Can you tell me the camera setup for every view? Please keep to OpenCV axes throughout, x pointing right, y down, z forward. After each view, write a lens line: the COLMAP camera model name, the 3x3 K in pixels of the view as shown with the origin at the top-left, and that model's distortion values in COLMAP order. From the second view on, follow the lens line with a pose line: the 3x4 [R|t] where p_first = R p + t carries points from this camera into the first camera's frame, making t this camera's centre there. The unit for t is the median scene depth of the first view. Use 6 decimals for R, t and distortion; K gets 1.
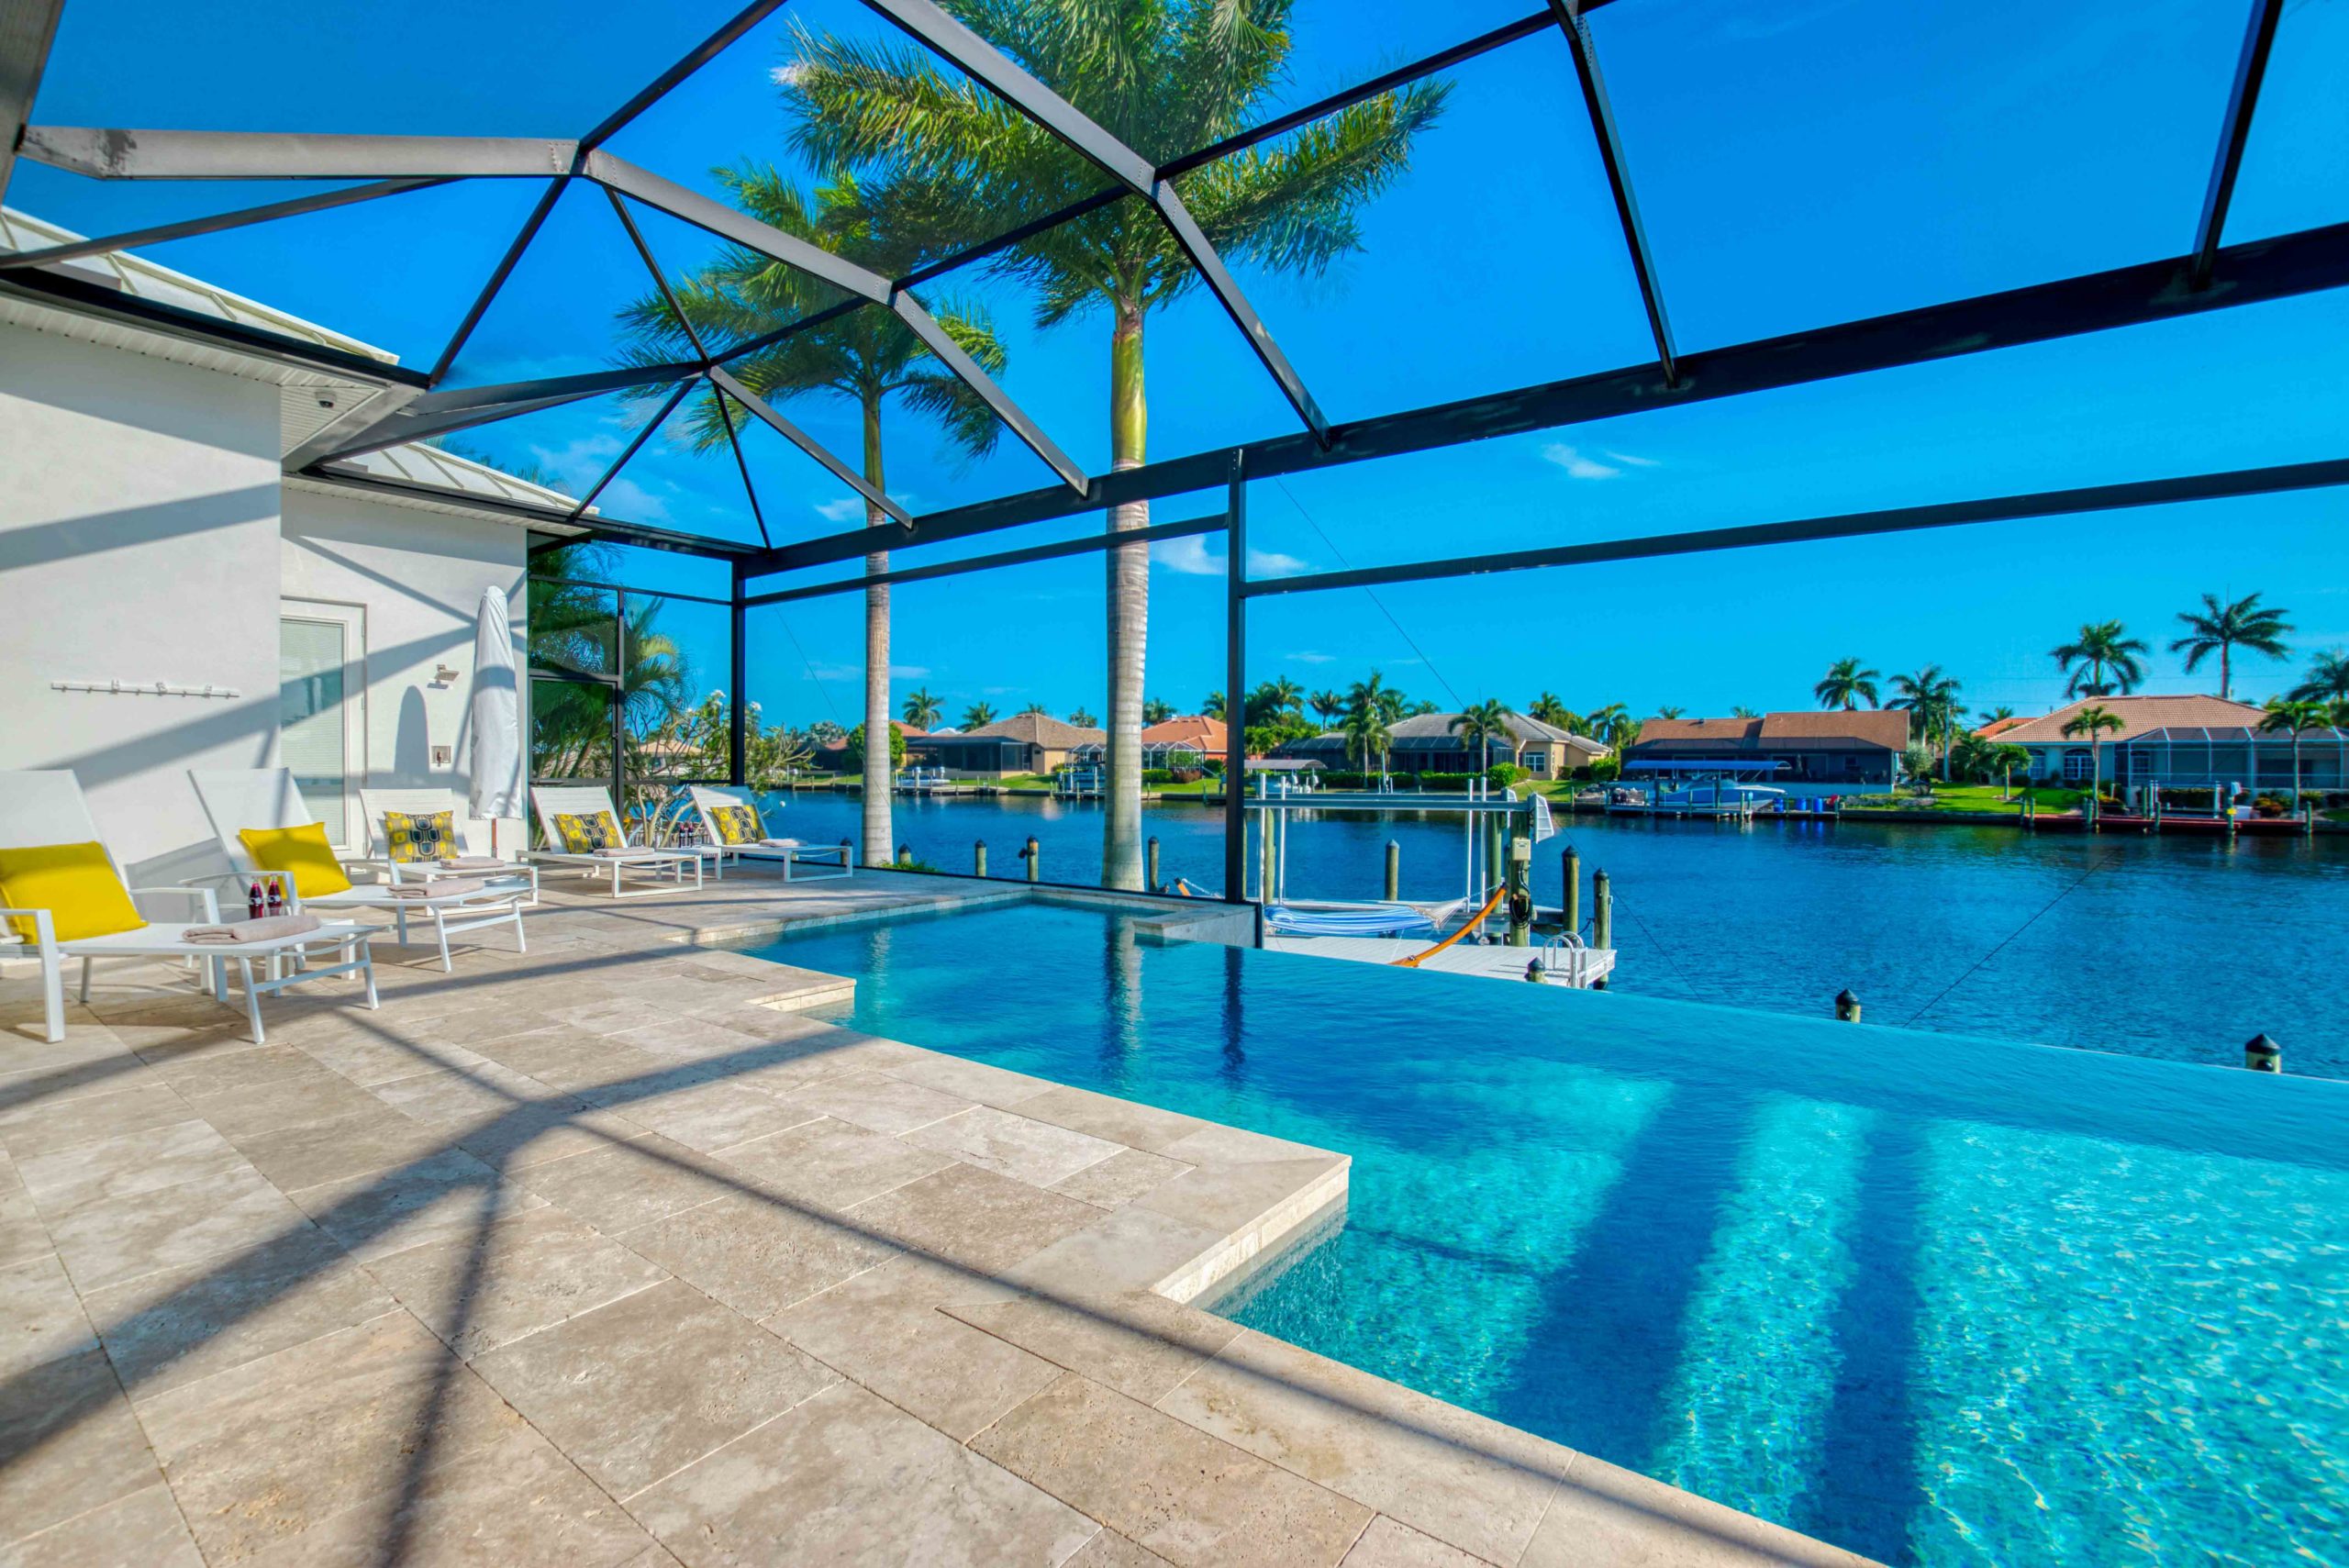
lens RADIAL K [[1036.1, 0, 1187.6], [0, 1036.1, 785.5], [0, 0, 1]] dist [-0.029314, 0.003502]
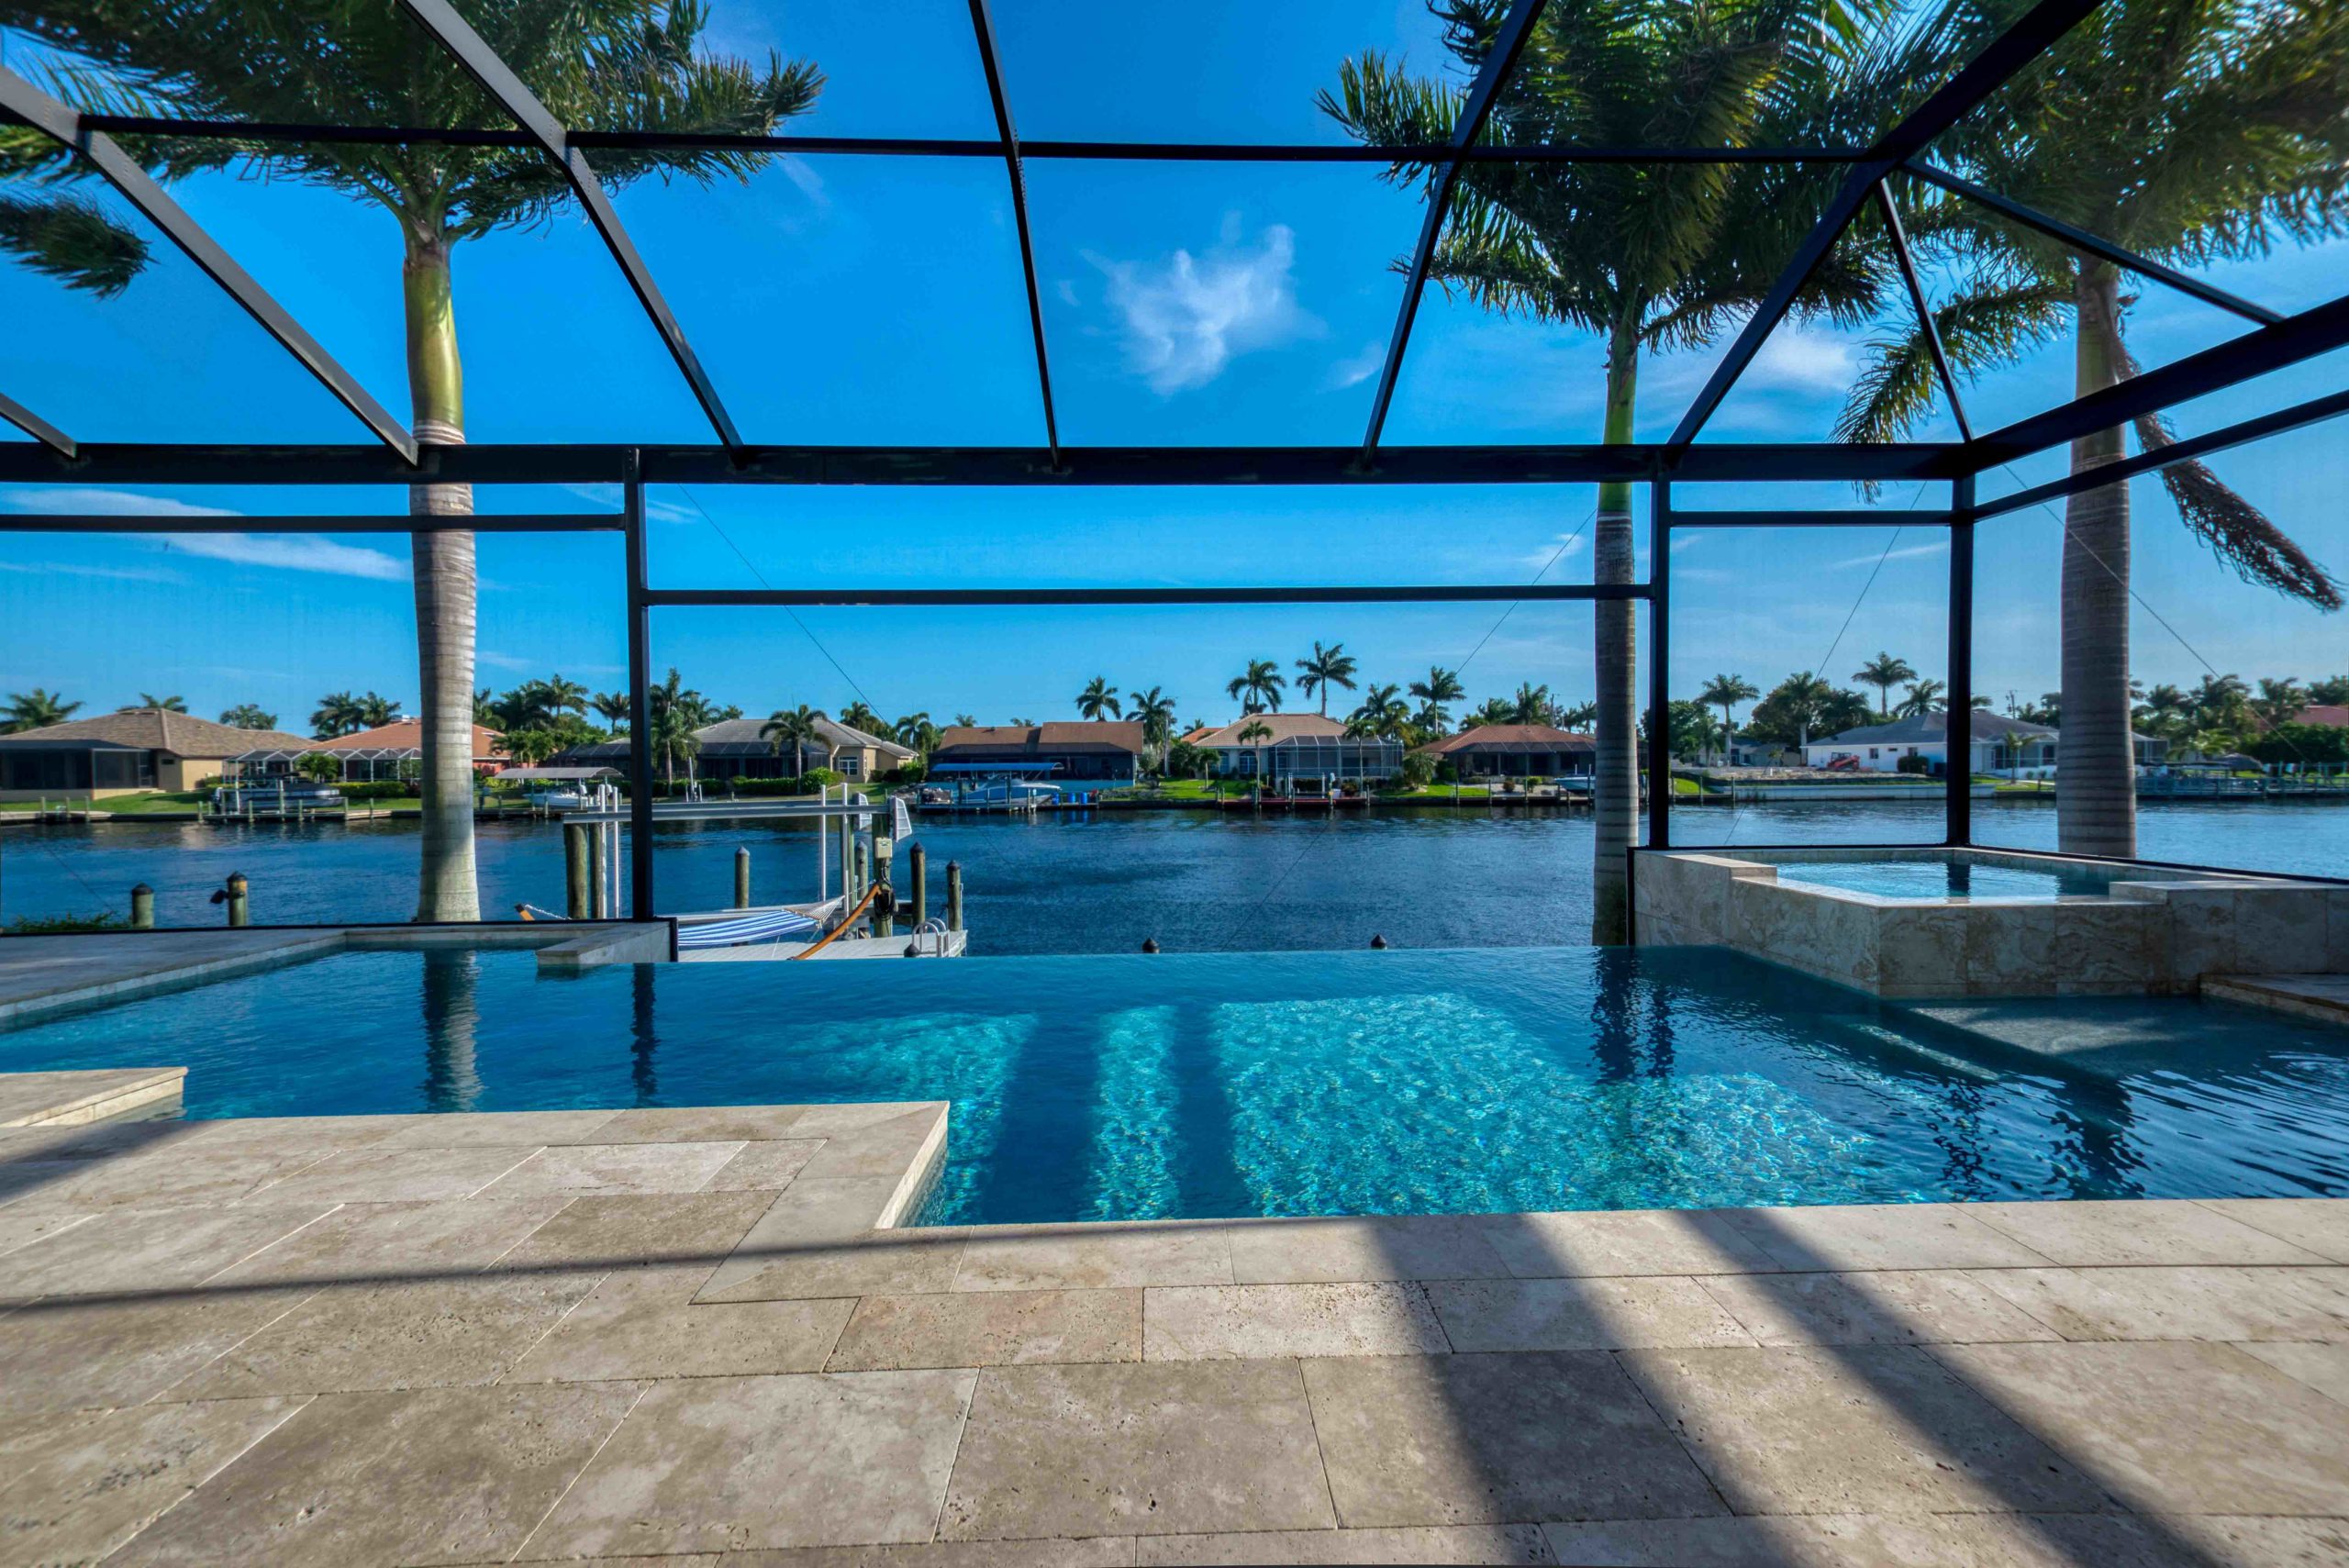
lens RADIAL K [[980.3, 0, 1186.1], [0, 980.3, 783.7], [0, 0, 1]] dist [0.013992, 0.001375]
pose [[0.788504, -0.024411, 0.614546, -0.012598], [0.027151, 0.999619, 0.004870, -0.000530], [-0.614431, 0.012845, 0.788866, -0.003521]]
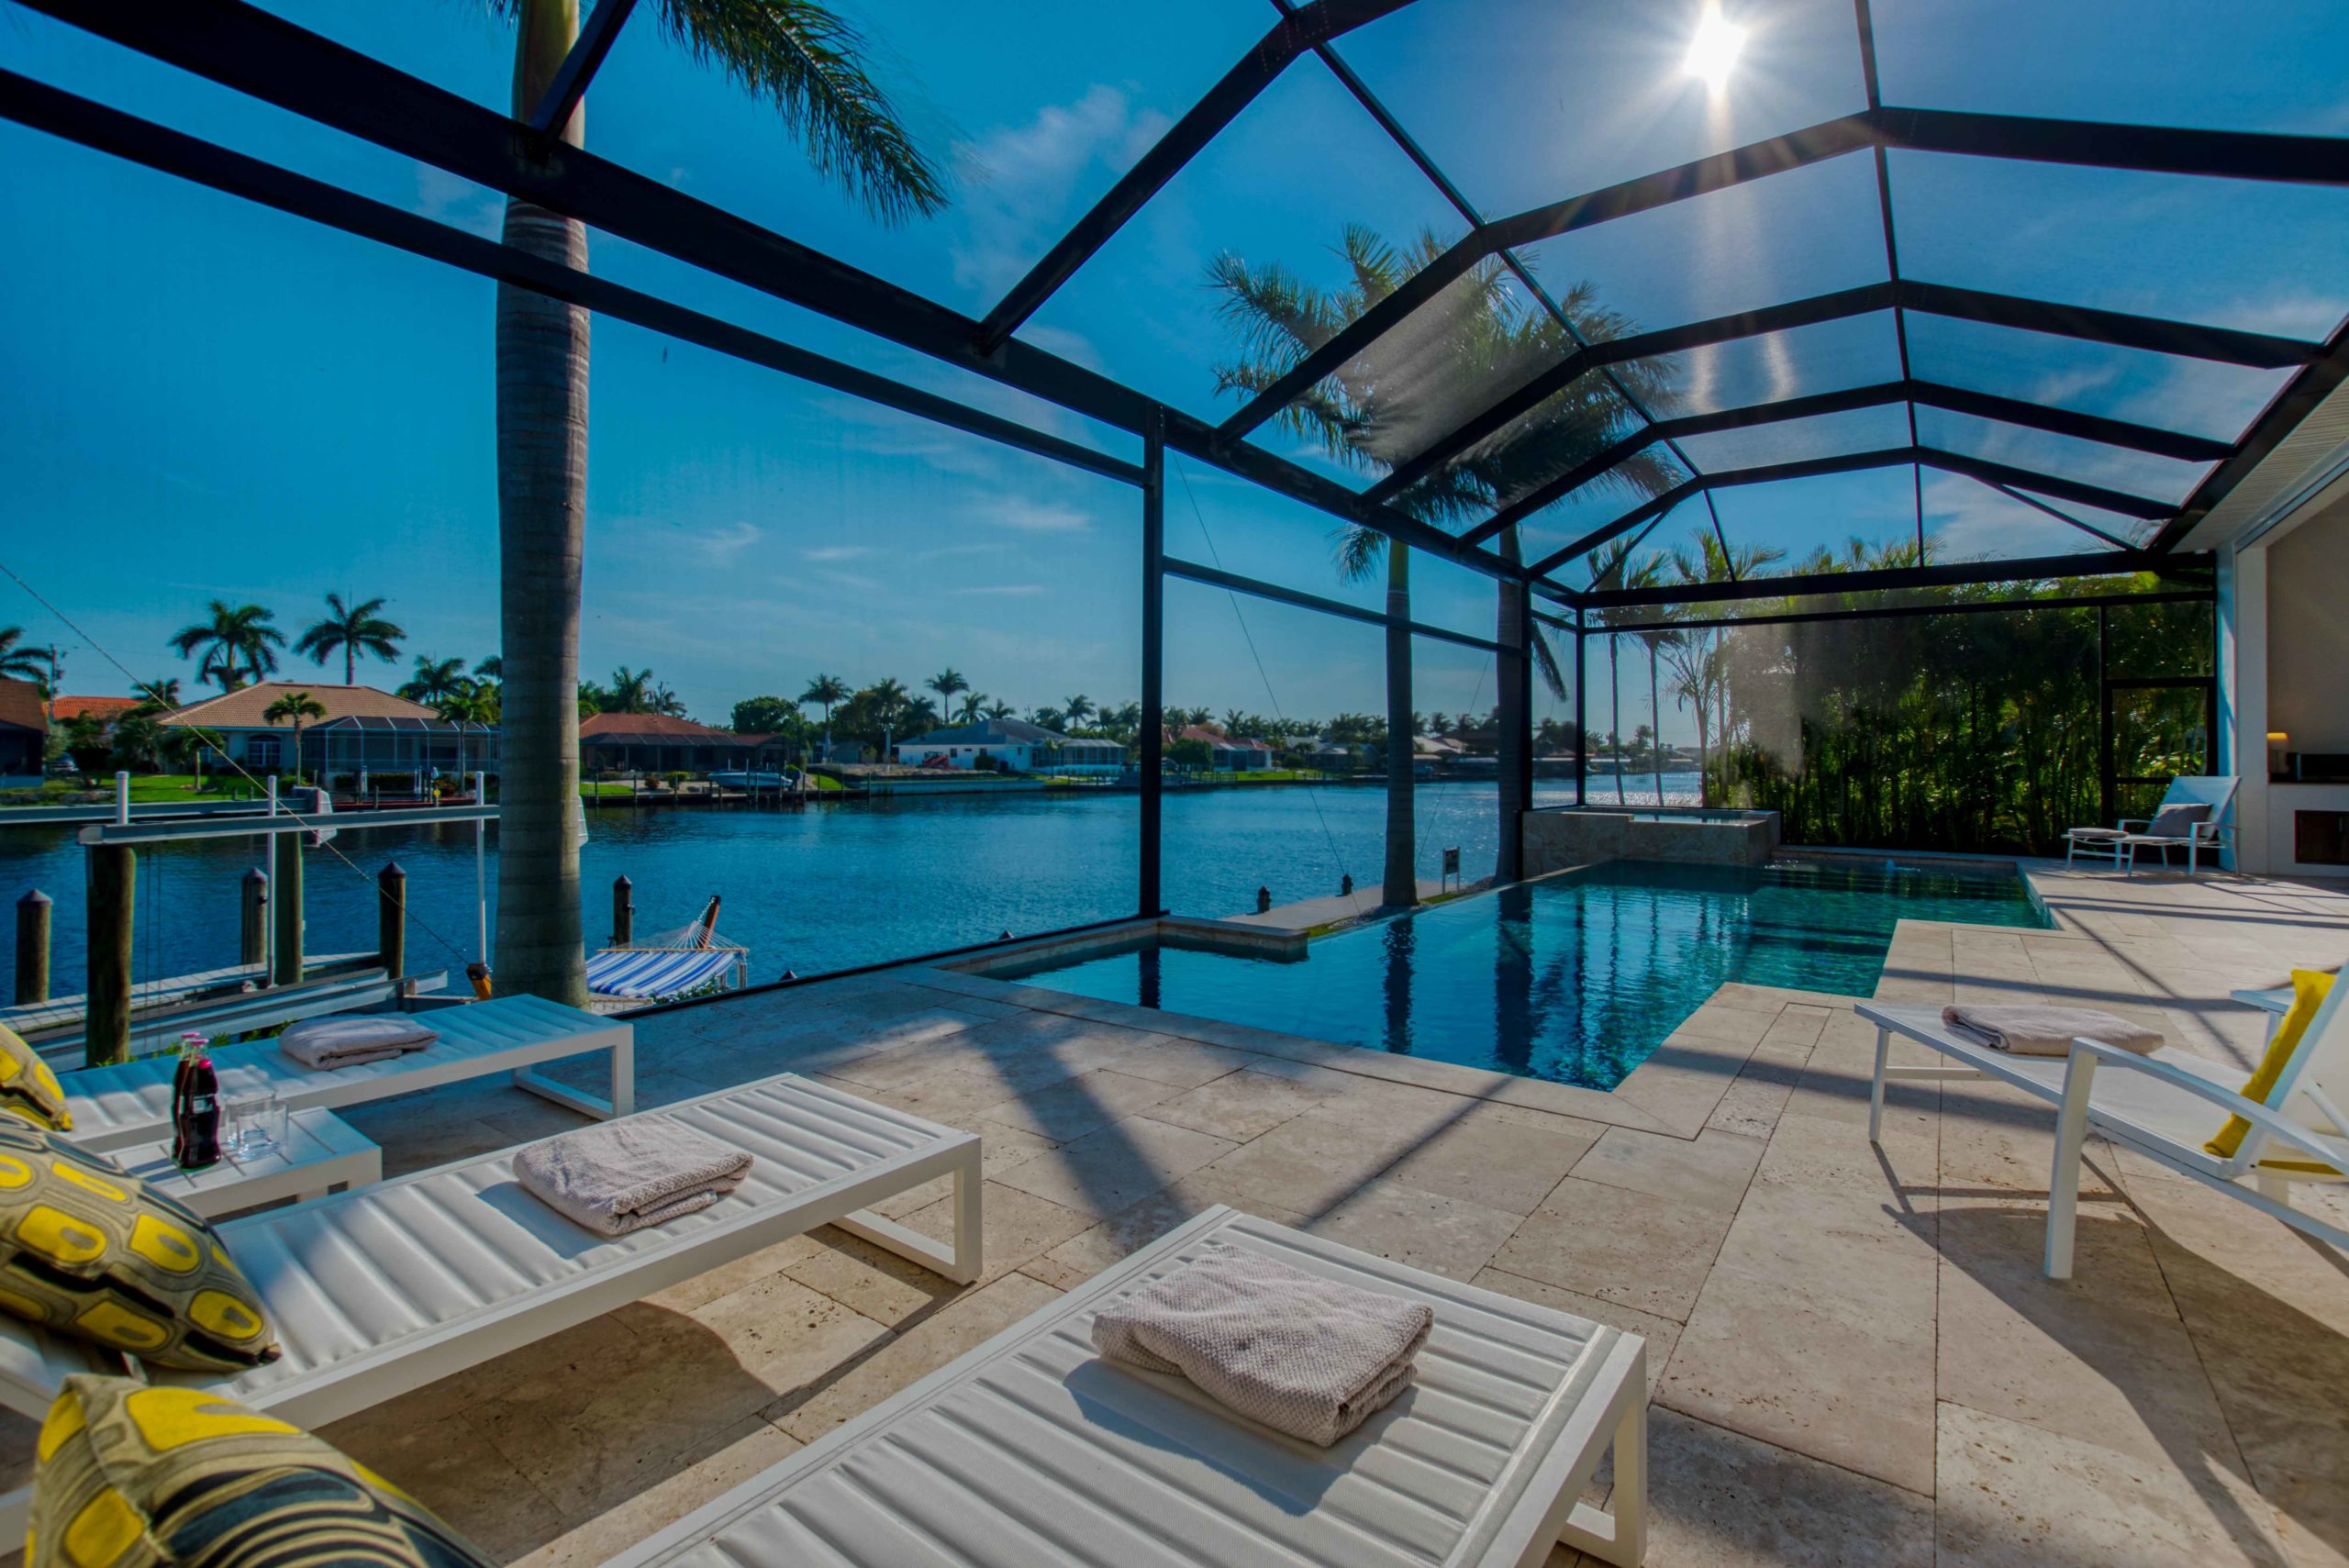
lens RADIAL K [[1036.1, 0, 1199.2], [0, 1036.1, 764.5], [0, 0, 1]] dist [-0.029314, 0.003502]
pose [[0.015108, -0.010749, 0.999828, -0.089809], [0.017270, 0.999796, 0.010488, -0.002664], [-0.999737, 0.017109, 0.015291, 0.102161]]
